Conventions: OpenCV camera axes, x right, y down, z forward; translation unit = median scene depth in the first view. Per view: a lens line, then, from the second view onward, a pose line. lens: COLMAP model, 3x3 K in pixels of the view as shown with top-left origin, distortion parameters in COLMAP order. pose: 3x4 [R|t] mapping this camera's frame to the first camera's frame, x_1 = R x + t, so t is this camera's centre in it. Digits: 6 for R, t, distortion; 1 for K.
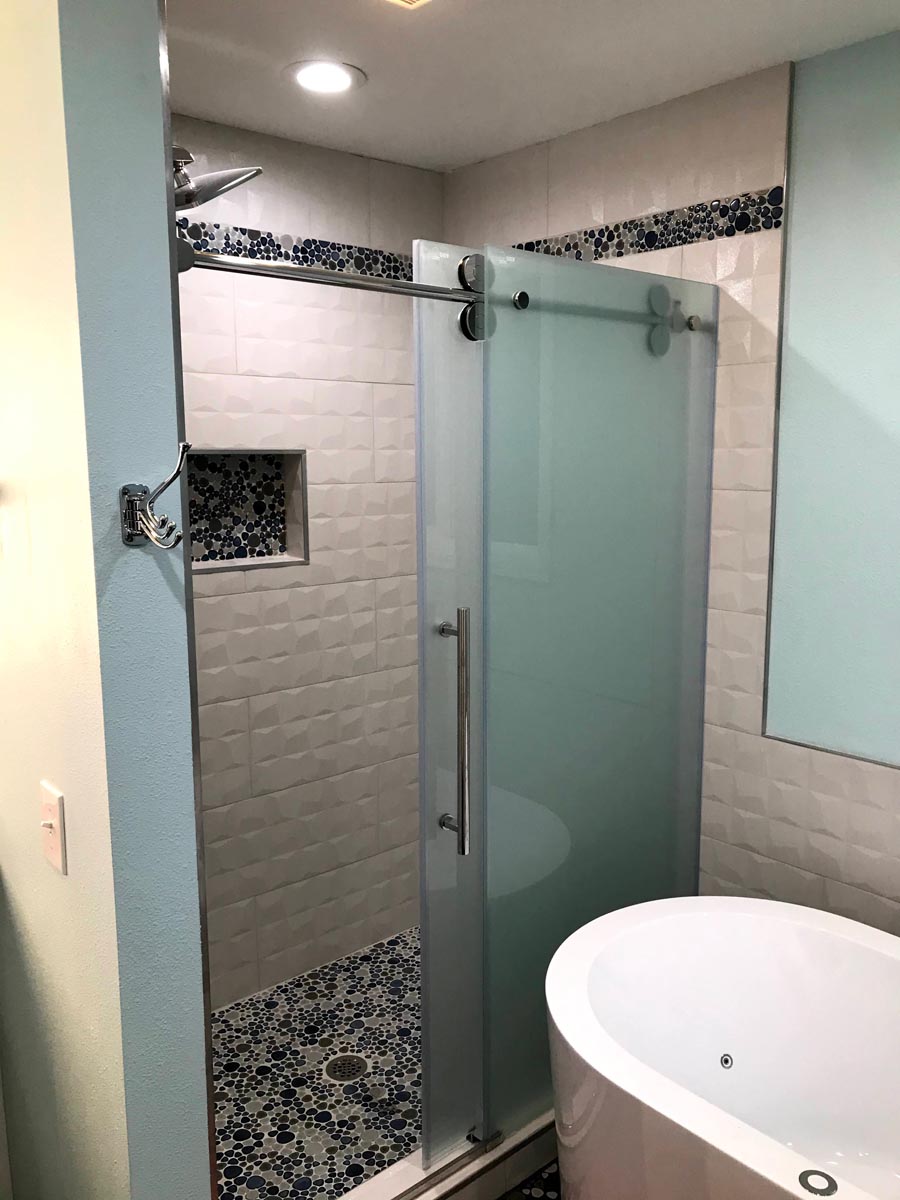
lens RADIAL K [[979.4, 0, 450.0], [0, 979.4, 600.0], [0, 0, 1]] dist [-0.005856, 0.007574]
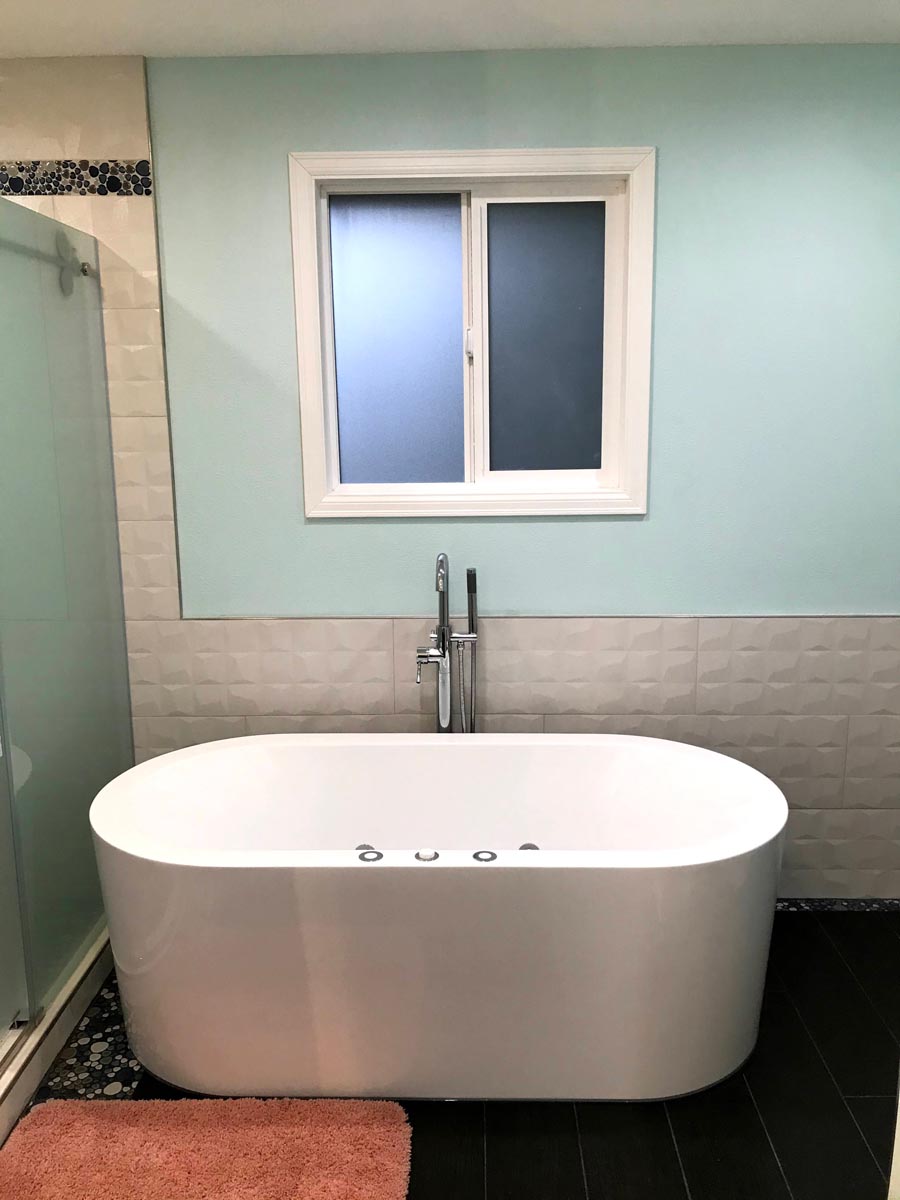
lens RADIAL K [[984.2, 0, 450.0], [0, 984.2, 600.0], [0, 0, 1]] dist [0.036755, -0.006663]
pose [[0.682240, -0.145766, 0.716450, -0.342741], [0.117530, 0.989045, 0.089310, 0.045652], [-0.721620, 0.023273, 0.691898, -0.100241]]
